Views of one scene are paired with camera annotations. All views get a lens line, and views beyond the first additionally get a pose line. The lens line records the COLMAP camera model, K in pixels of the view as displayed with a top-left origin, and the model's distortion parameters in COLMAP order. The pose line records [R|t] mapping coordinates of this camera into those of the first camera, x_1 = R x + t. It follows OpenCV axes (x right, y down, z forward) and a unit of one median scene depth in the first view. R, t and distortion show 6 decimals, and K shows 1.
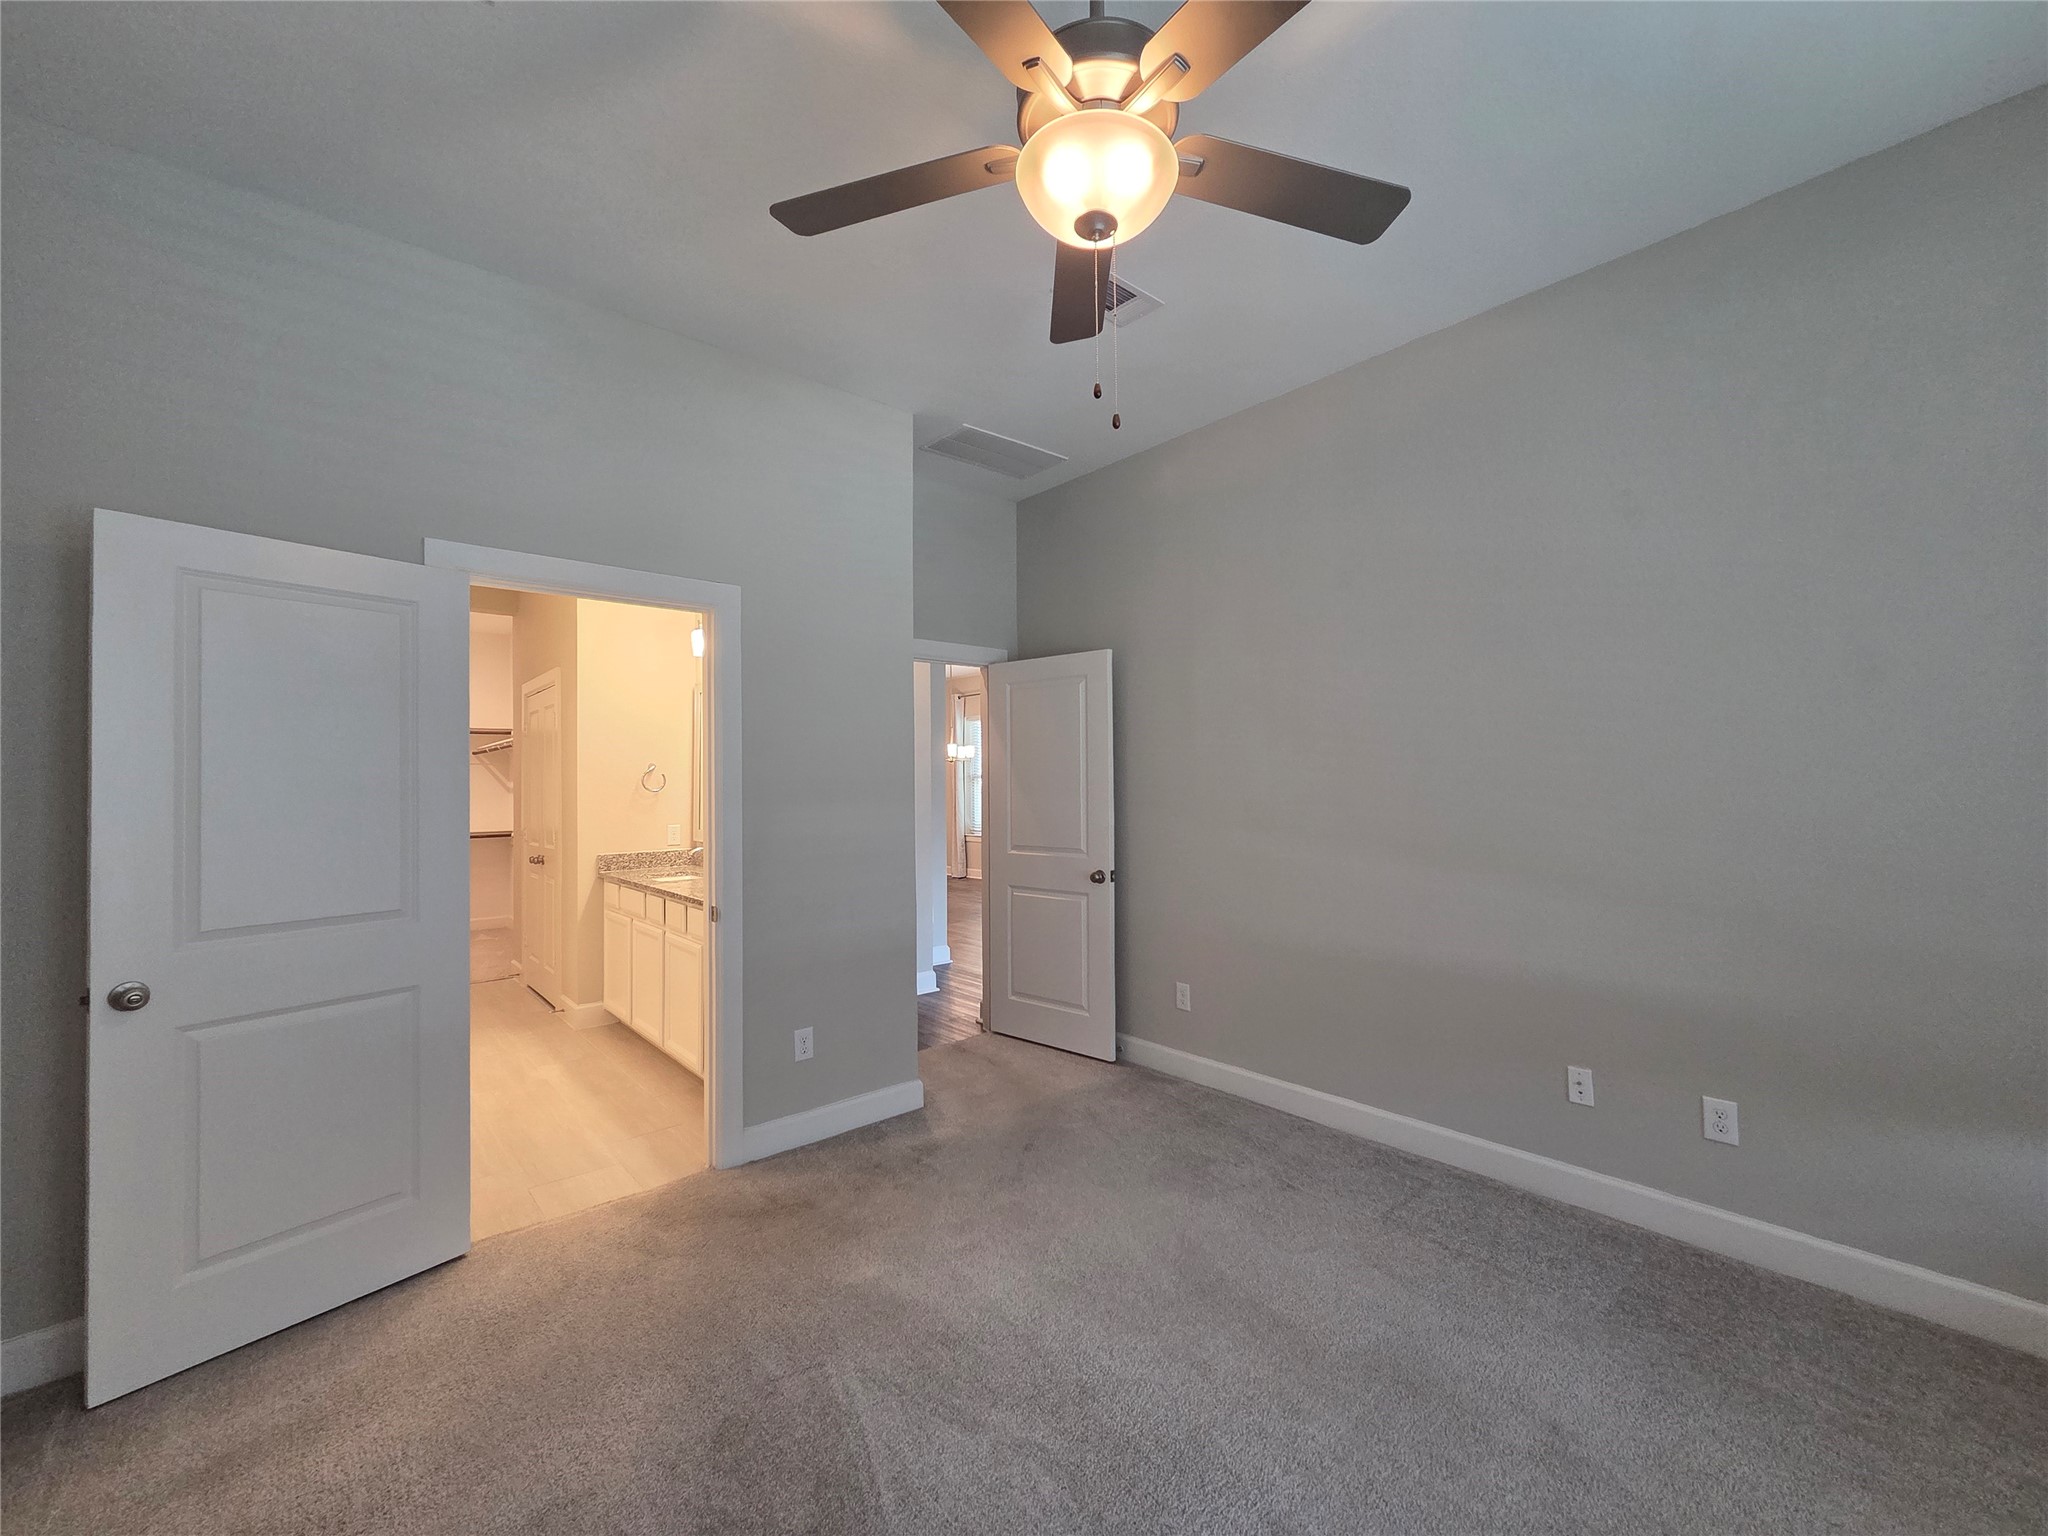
lens RADIAL K [[837.7, 0, 1053.3], [0, 837.7, 796.8], [0, 0, 1]] dist [0.002524, -0.000654]
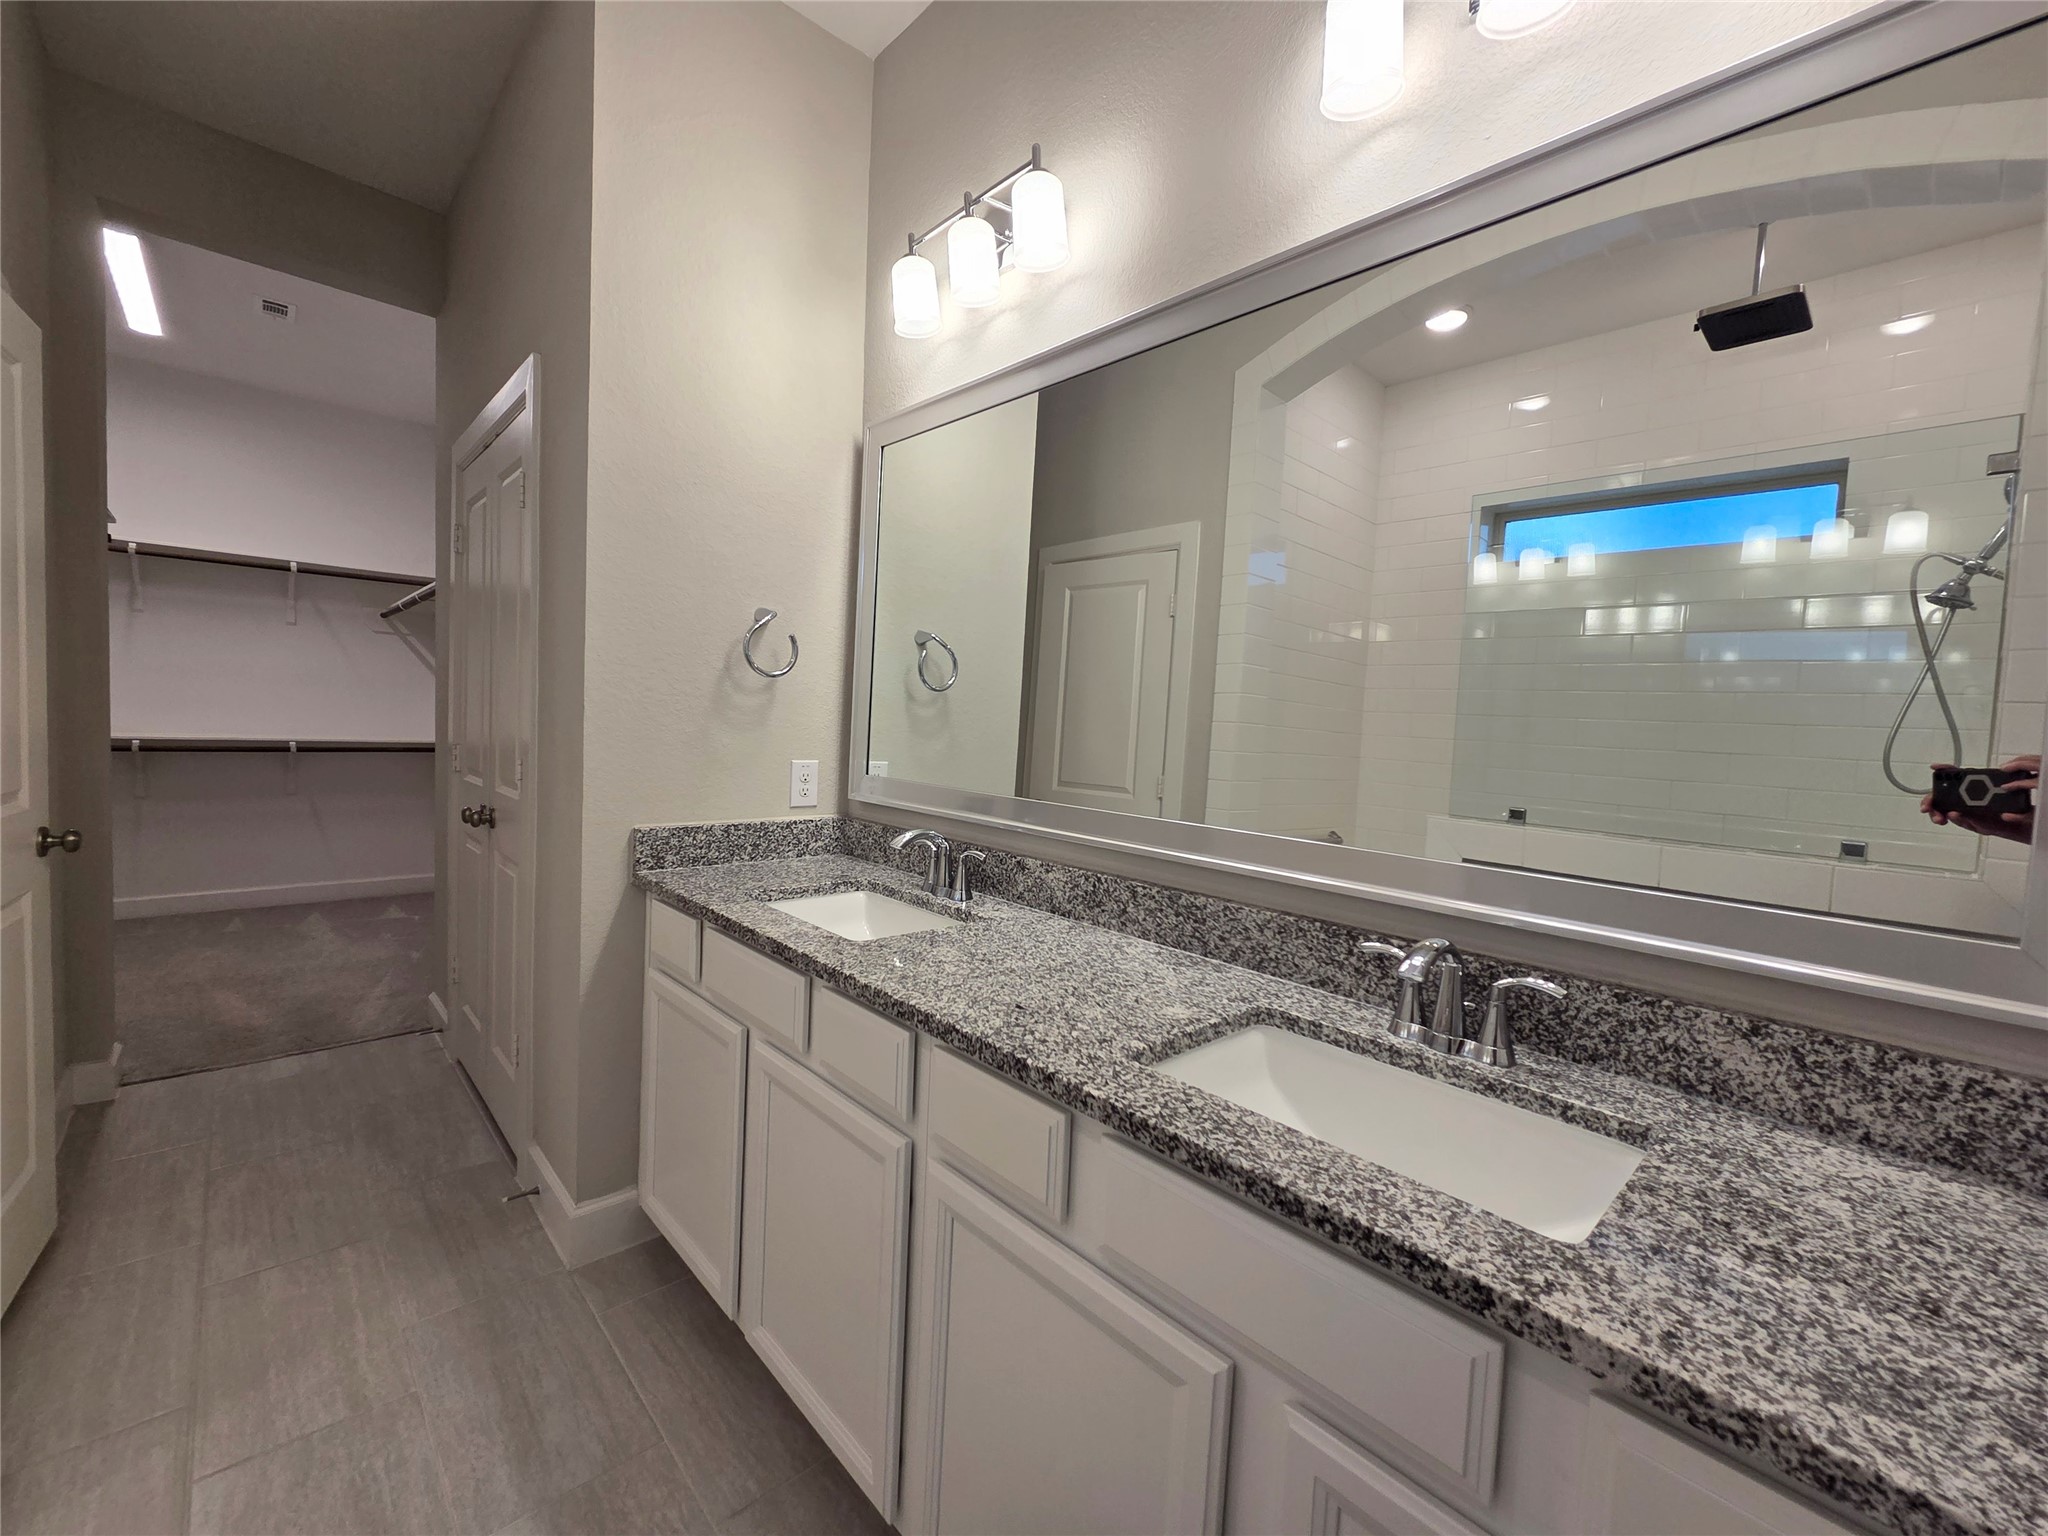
lens RADIAL K [[837.7, 0, 1022.2], [0, 837.7, 764.8], [0, 0, 1]] dist [0.002524, -0.000654]
pose [[0.998595, 0.049213, 0.019644, -0.360673], [-0.050178, 0.997381, 0.052089, 0.008971], [-0.017029, -0.053001, 0.998449, 0.589410]]
